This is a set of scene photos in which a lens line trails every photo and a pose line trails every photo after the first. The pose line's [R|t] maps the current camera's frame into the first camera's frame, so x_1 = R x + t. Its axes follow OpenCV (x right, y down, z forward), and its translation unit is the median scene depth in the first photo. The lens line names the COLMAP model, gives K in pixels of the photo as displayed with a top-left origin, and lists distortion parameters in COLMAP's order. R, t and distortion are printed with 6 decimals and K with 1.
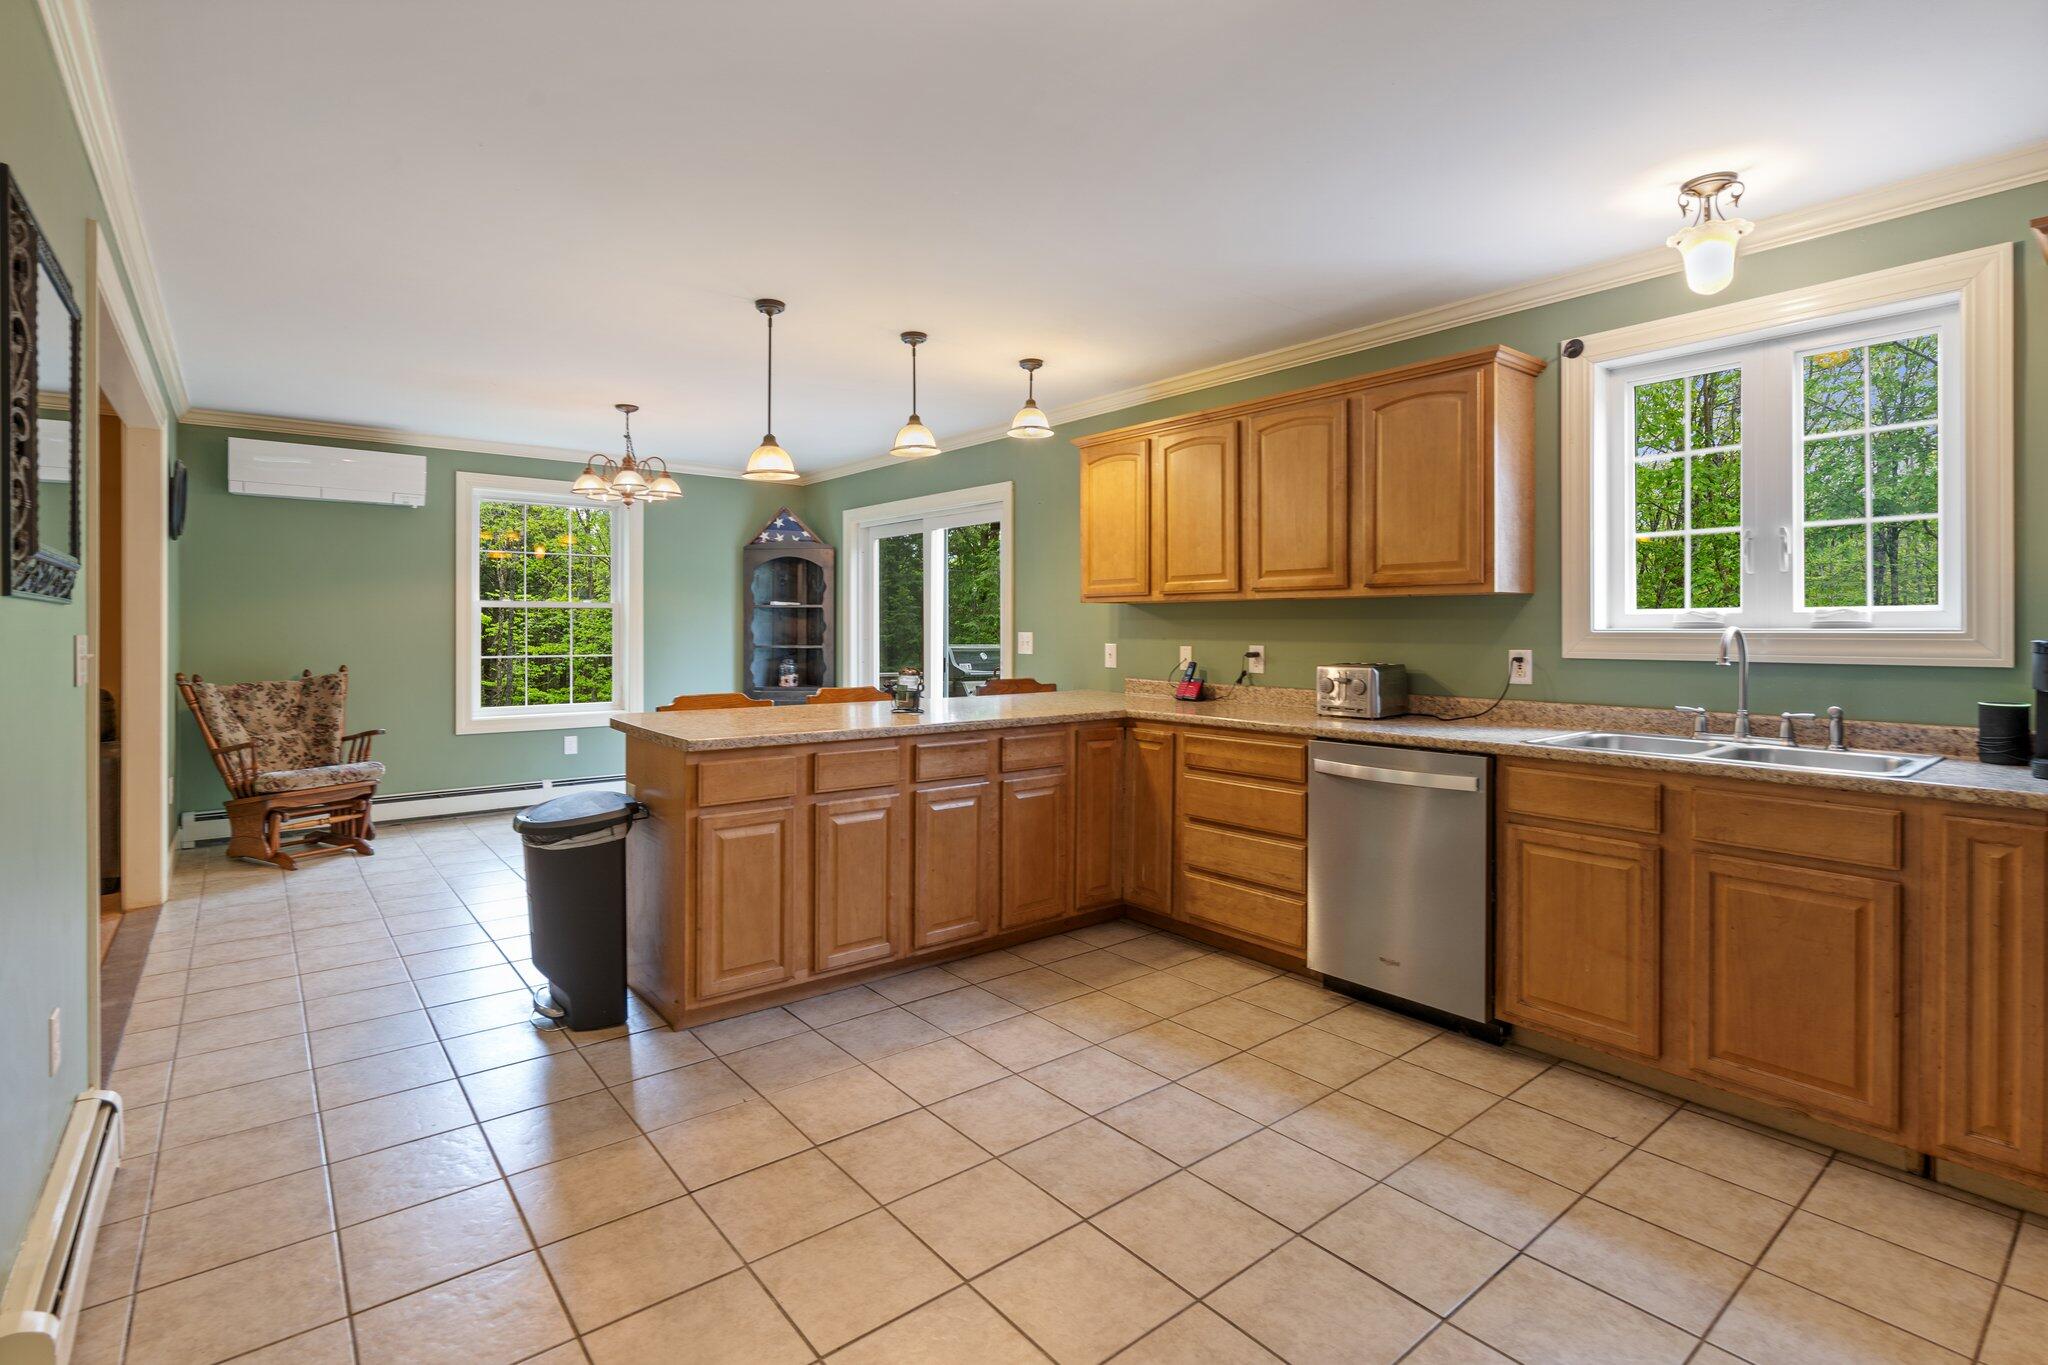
lens RADIAL K [[950.2, 0, 1026.9], [0, 950.2, 628.9], [0, 0, 1]] dist [-0.008141, 0.002907]
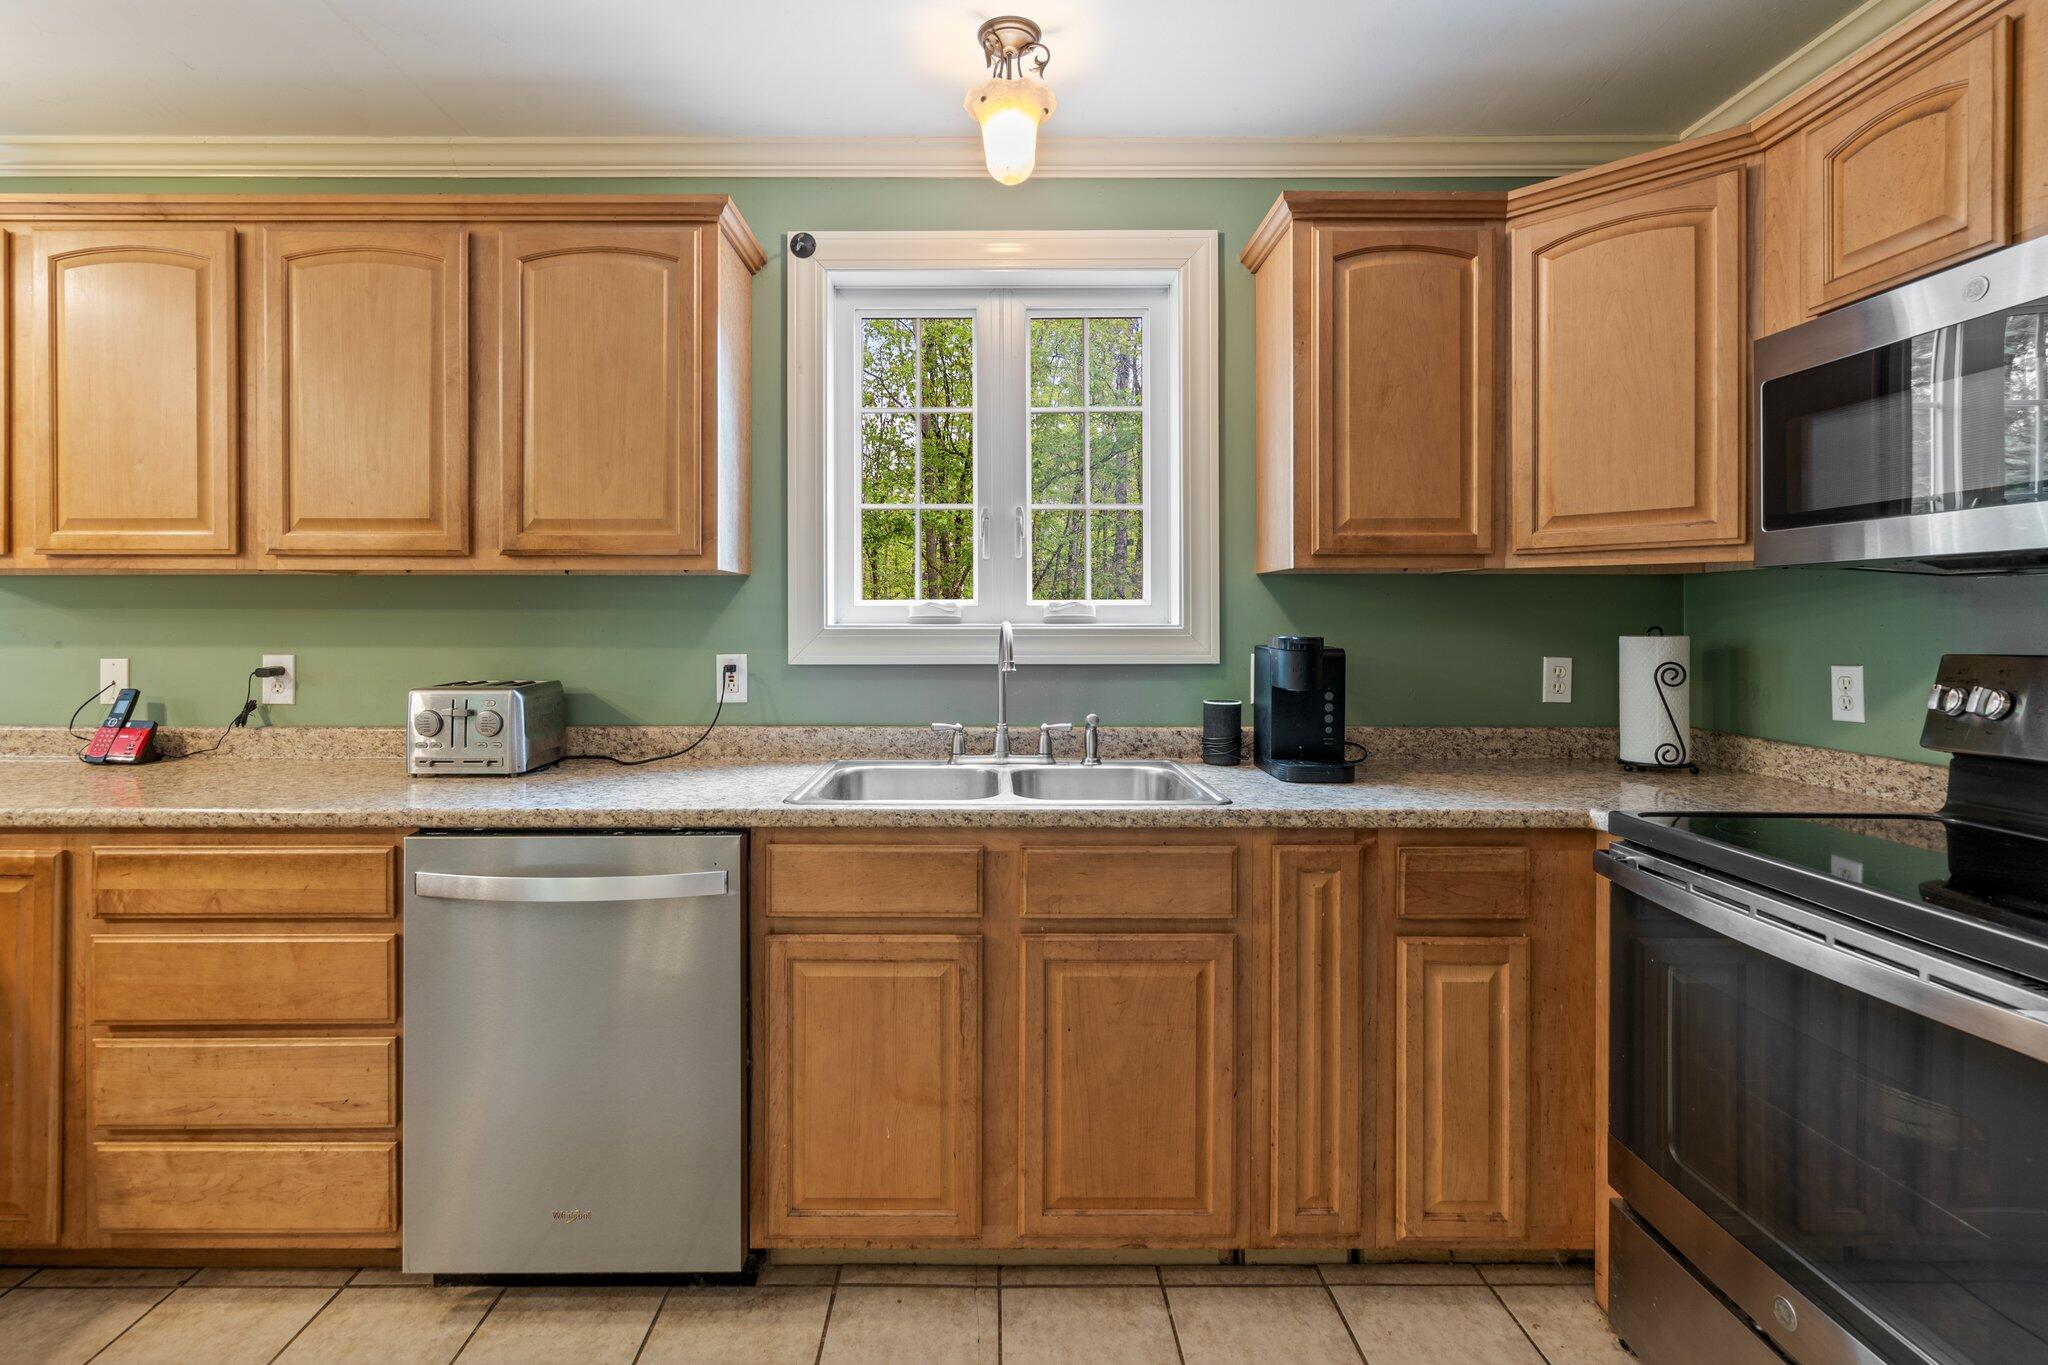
lens RADIAL K [[950.2, 0, 991.9], [0, 950.2, 623.9], [0, 0, 1]] dist [-0.008141, 0.002907]
pose [[0.629560, -0.000531, 0.776952, 0.100700], [0.001141, 0.999999, -0.000241, -0.000695], [-0.776951, 0.001038, 0.629560, 0.443692]]
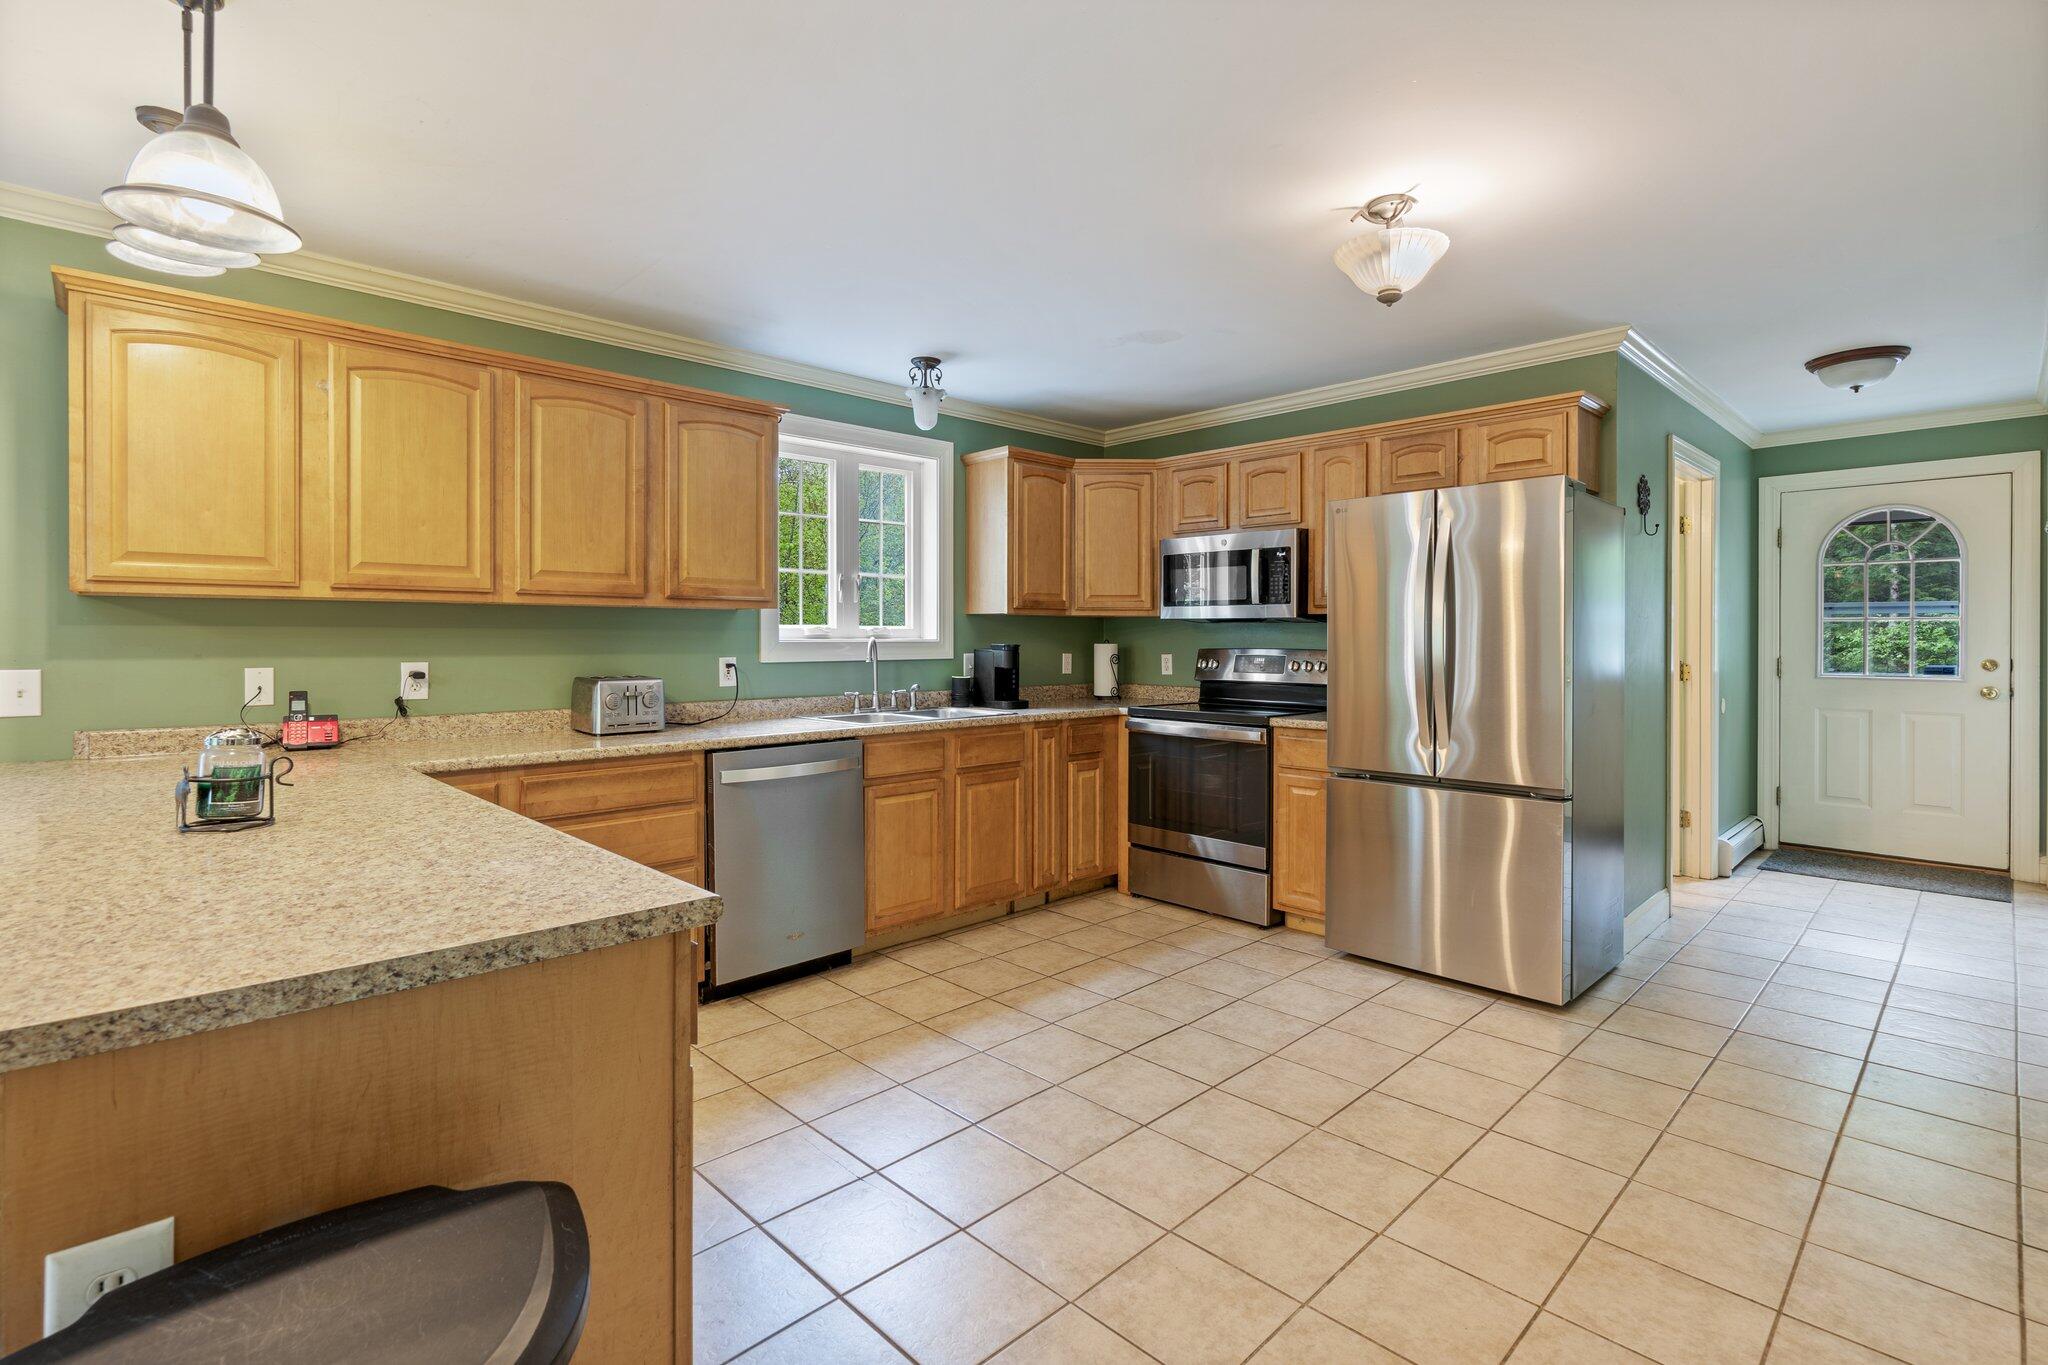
lens RADIAL K [[950.2, 0, 980.3], [0, 950.2, 641.8], [0, 0, 1]] dist [-0.008141, 0.002907]
pose [[-0.057911, -0.003341, 0.998316, -0.741073], [0.001853, 0.999992, 0.003454, -0.001240], [-0.998320, 0.002049, -0.057904, 0.831894]]
